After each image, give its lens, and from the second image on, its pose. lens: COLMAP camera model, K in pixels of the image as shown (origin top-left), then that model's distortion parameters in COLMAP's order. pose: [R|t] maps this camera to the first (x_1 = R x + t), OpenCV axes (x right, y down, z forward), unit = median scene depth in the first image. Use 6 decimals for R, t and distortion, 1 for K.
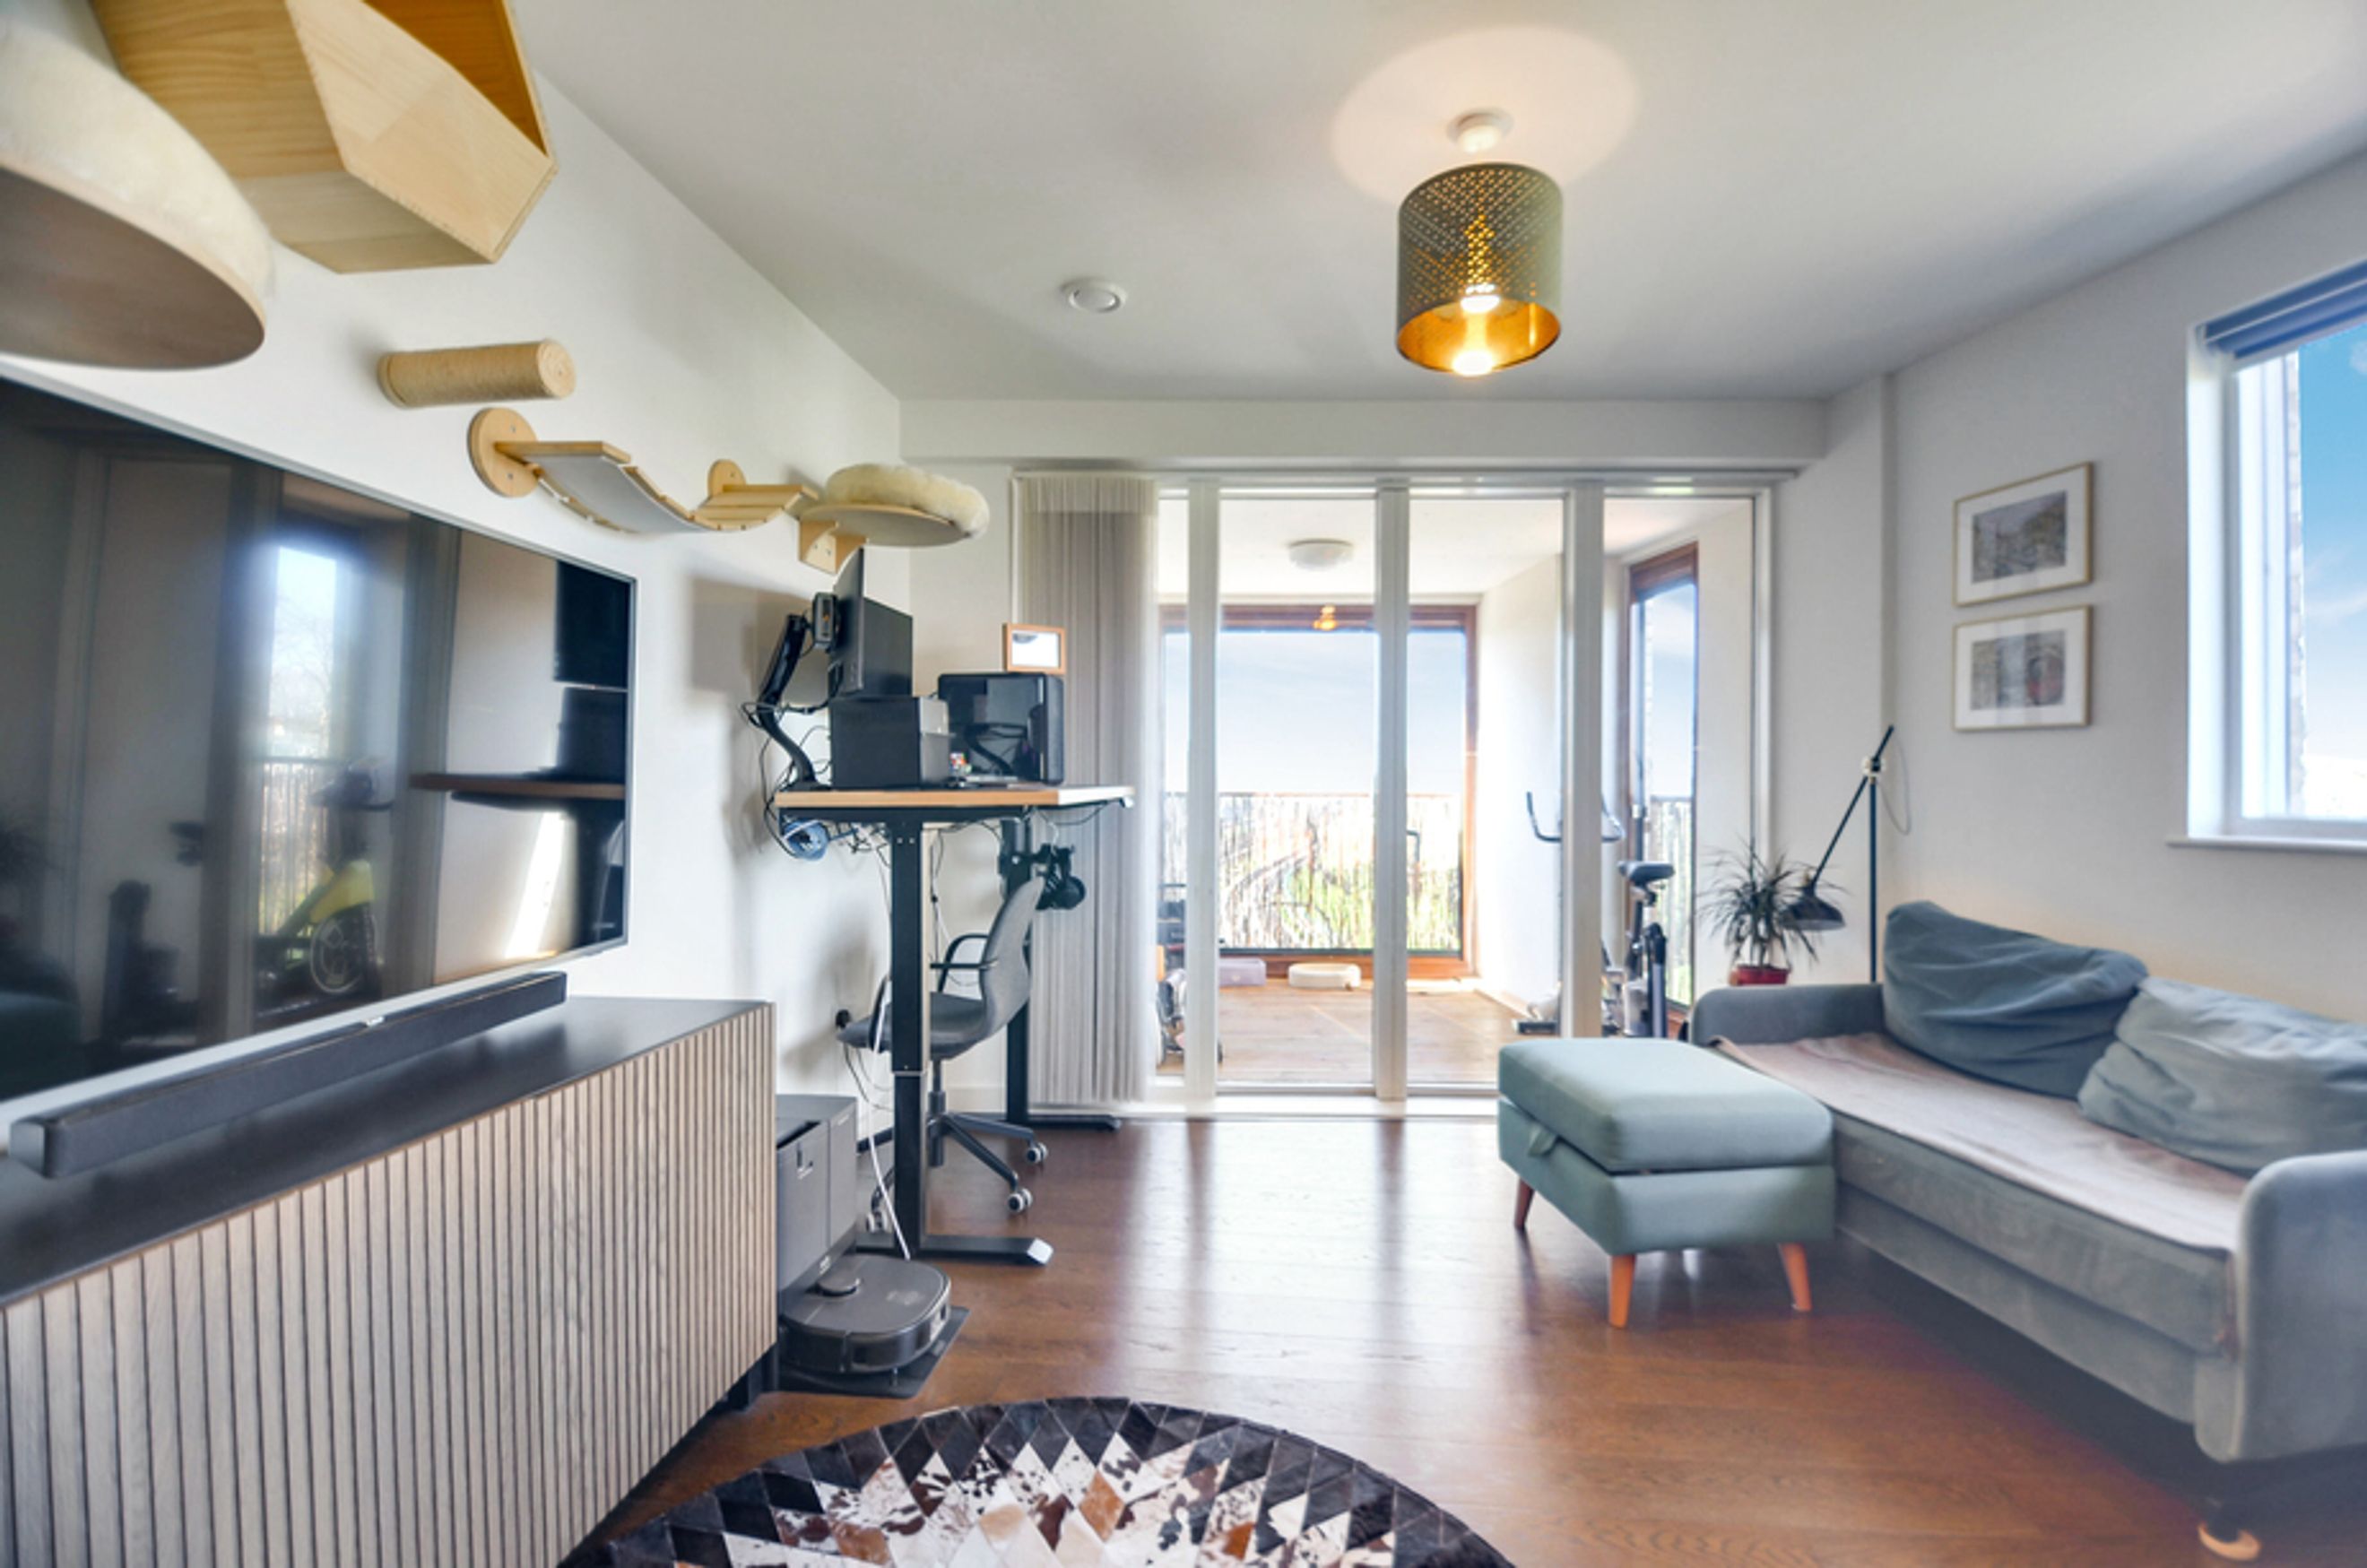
lens RADIAL K [[1063.1, 0, 1183.5], [0, 1063.1, 784.0], [0, 0, 1]] dist [0.001763, -0.015187]
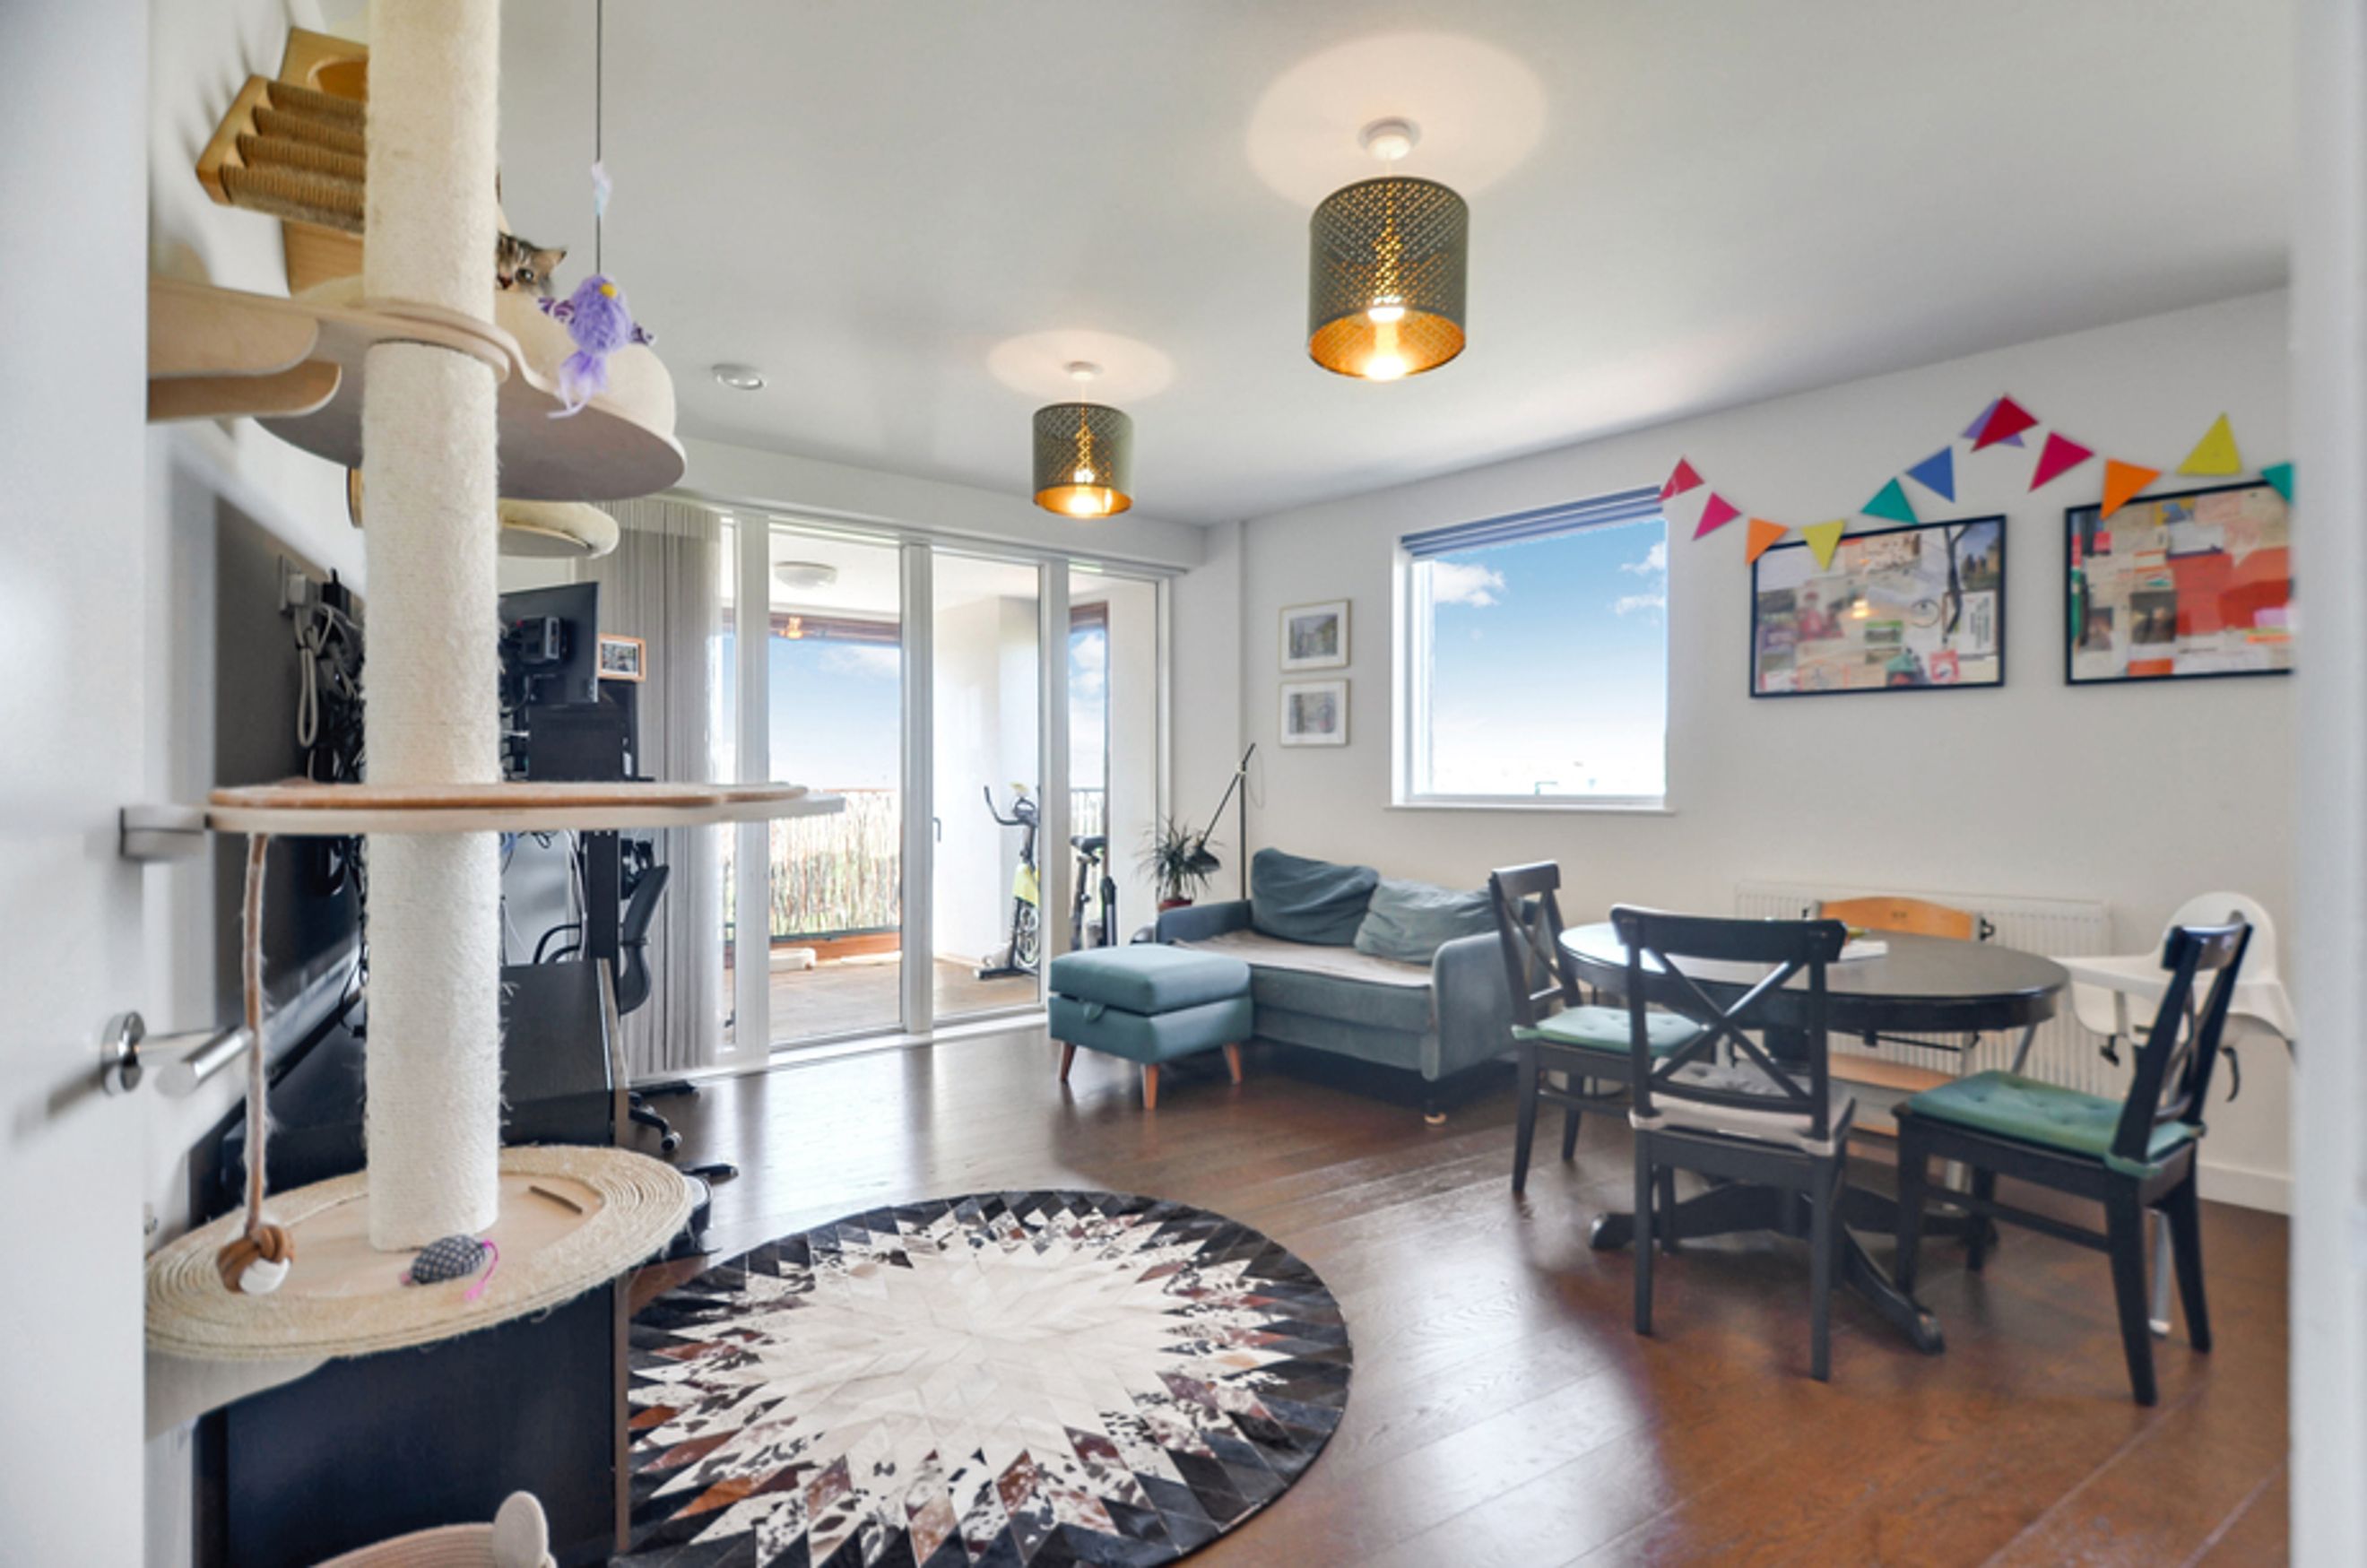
lens RADIAL K [[1063.1, 0, 1183.5], [0, 1063.1, 784.0], [0, 0, 1]] dist [0.001763, -0.015187]
pose [[0.810237, -0.006811, 0.586063, -0.485524], [0.005136, 0.999977, 0.004520, 0.001606], [-0.586080, -0.000652, 0.810253, -0.344506]]
